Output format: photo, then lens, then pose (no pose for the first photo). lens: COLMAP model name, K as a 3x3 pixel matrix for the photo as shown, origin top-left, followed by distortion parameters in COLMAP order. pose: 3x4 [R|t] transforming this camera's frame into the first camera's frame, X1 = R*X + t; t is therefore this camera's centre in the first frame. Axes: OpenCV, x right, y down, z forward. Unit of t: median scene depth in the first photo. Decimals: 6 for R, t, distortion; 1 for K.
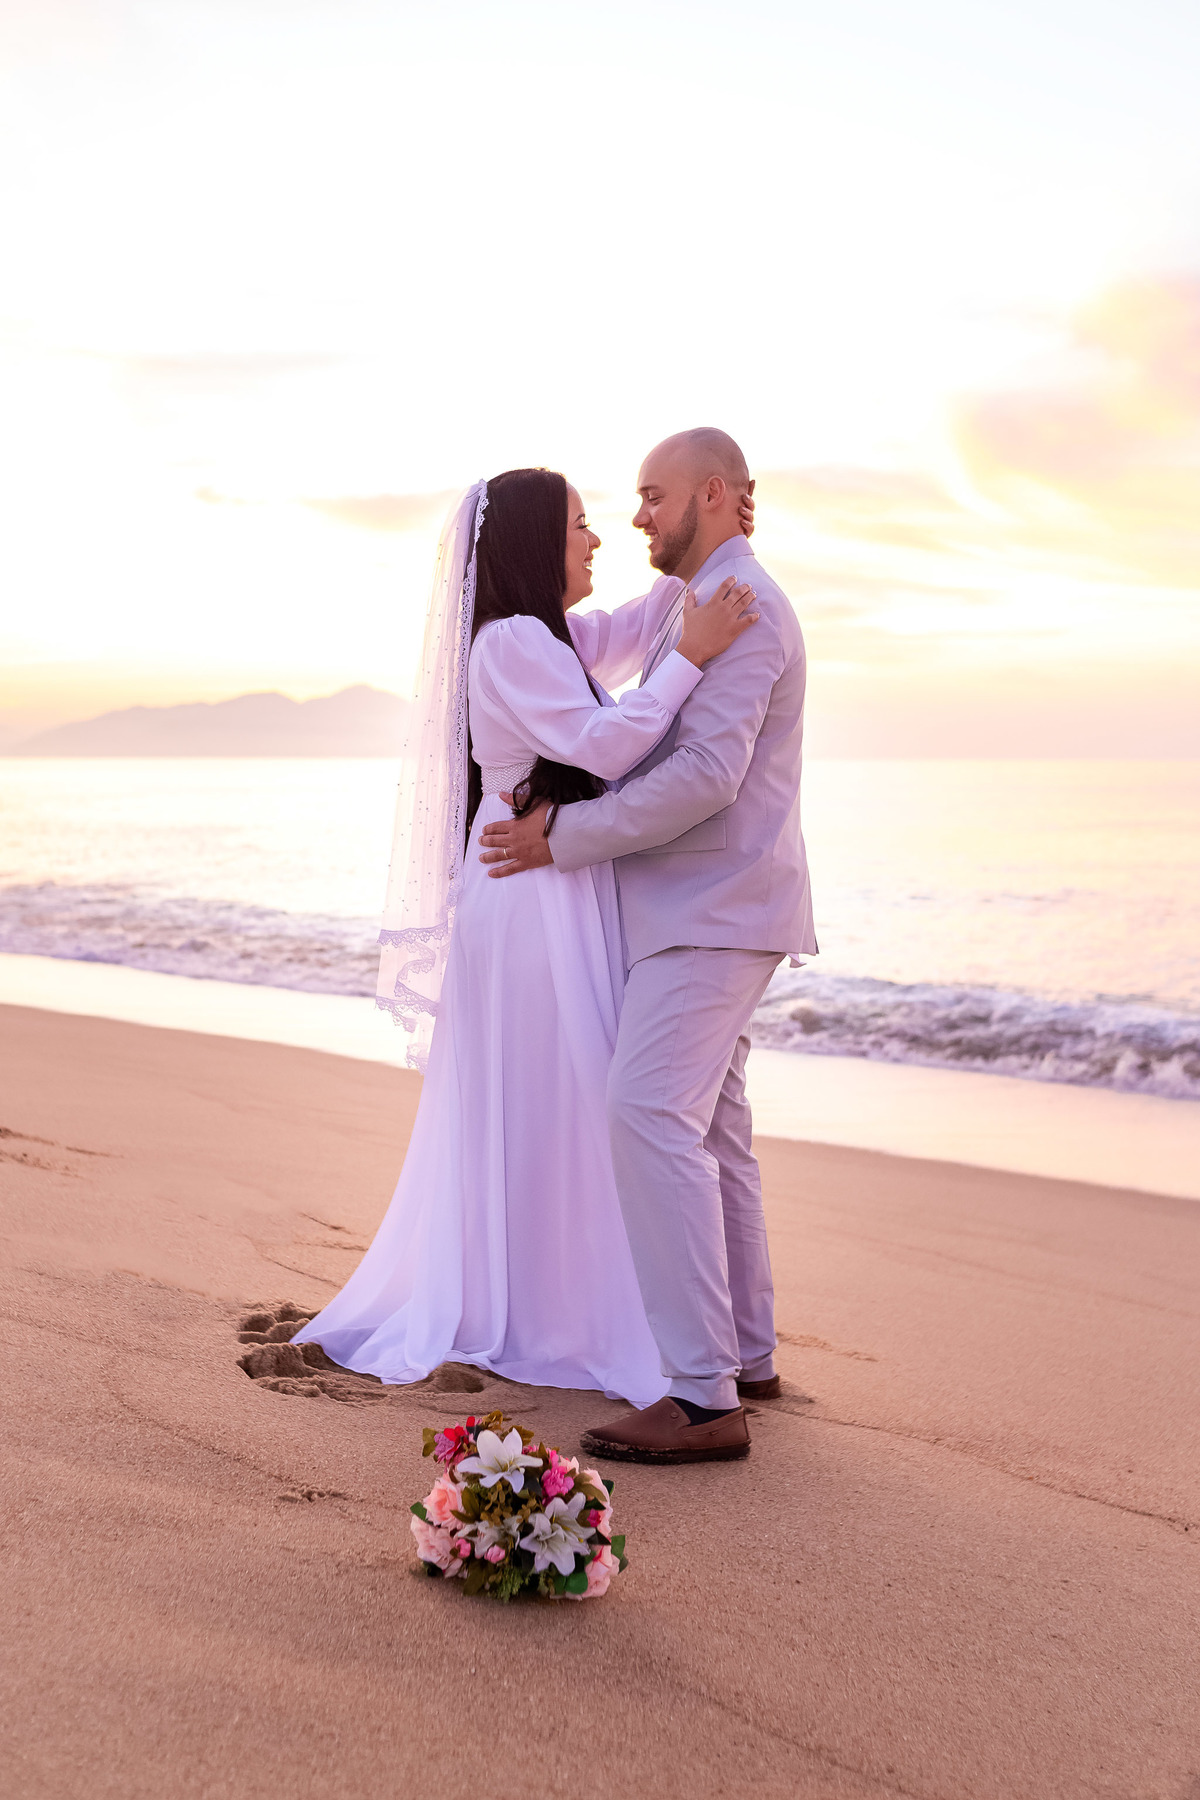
lens RADIAL K [[1796.0, 0, 598.8], [0, 1796.0, 941.1], [0, 0, 1]] dist [-0.004470, 0.000000]
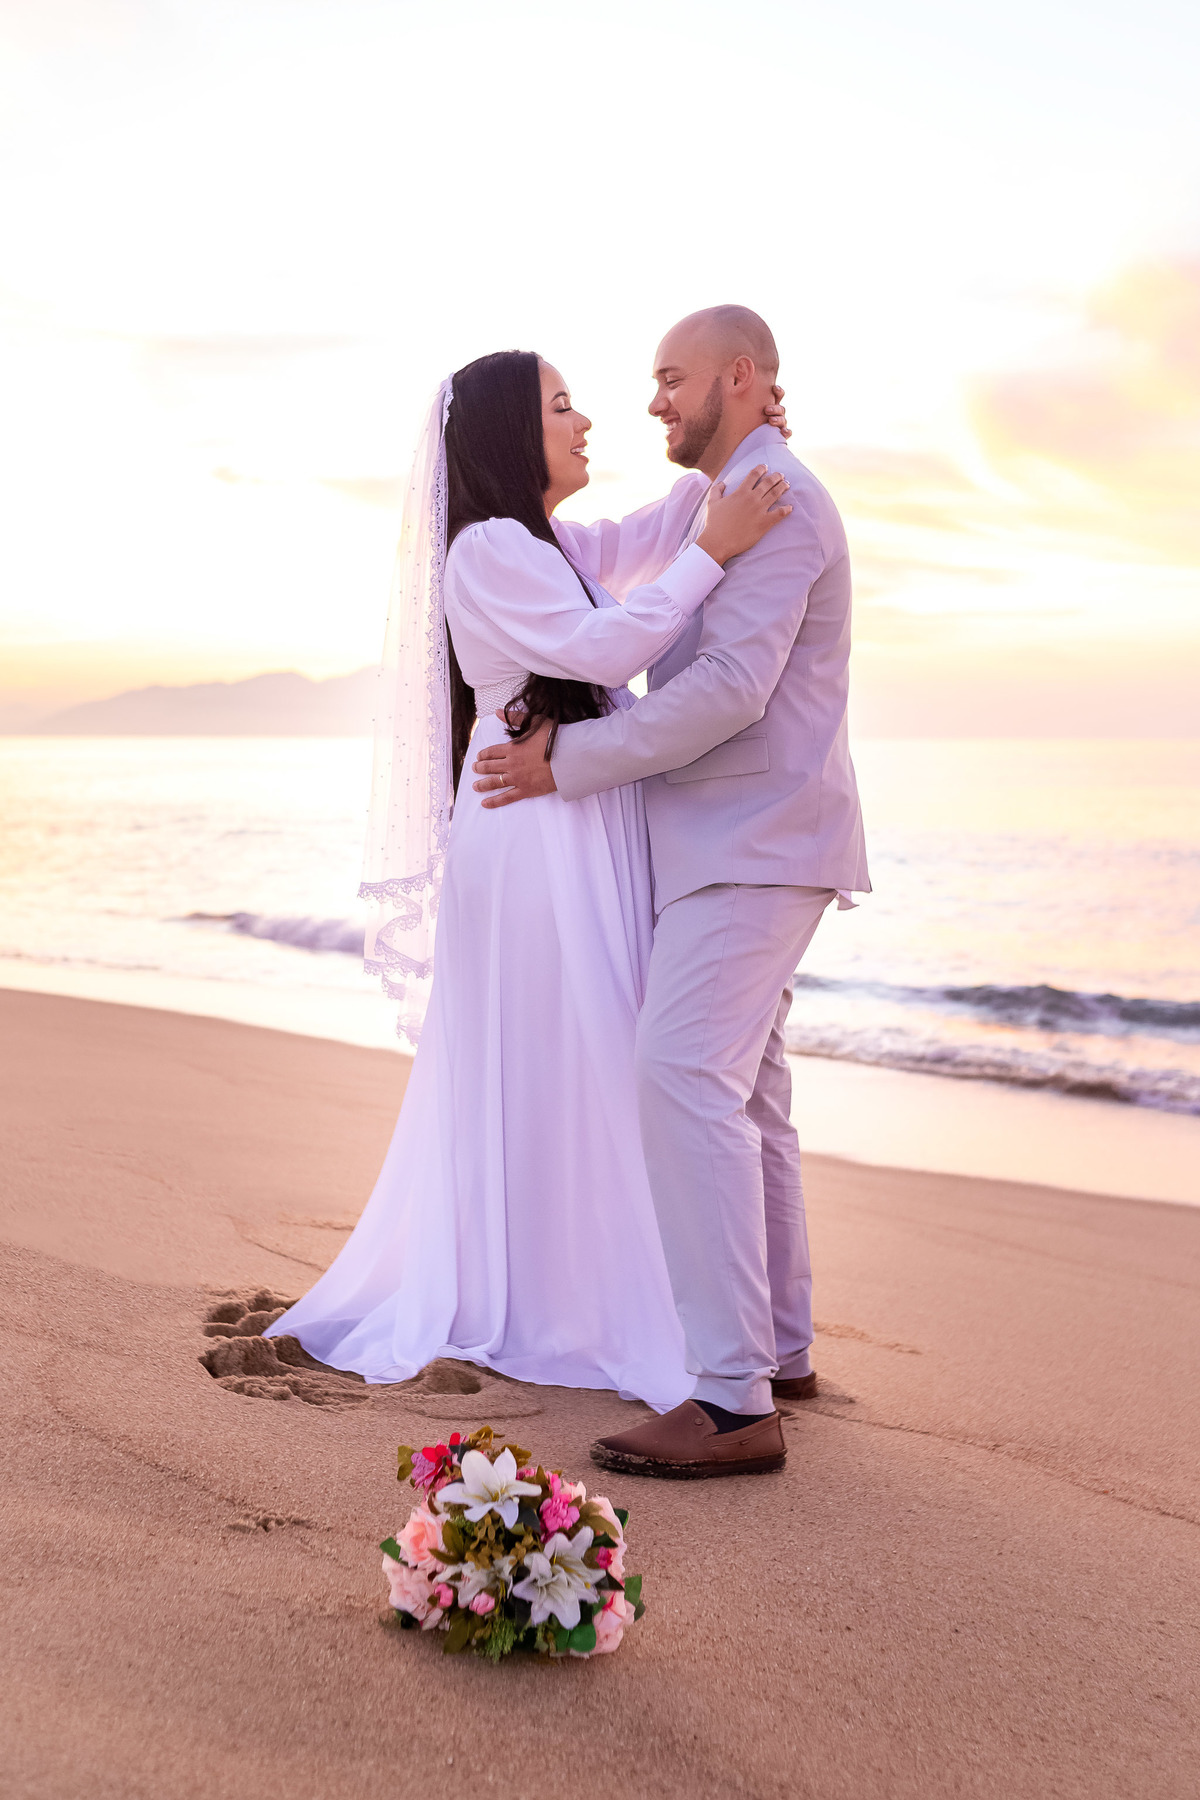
lens RADIAL K [[1796.0, 0, 592.0], [0, 1796.0, 909.7], [0, 0, 1]] dist [-0.004470, 0.000000]
pose [[0.999907, -0.001785, -0.013538, 0.002929], [0.001702, 0.999980, -0.006126, 0.024029], [0.013549, 0.006102, 0.999890, 0.142450]]
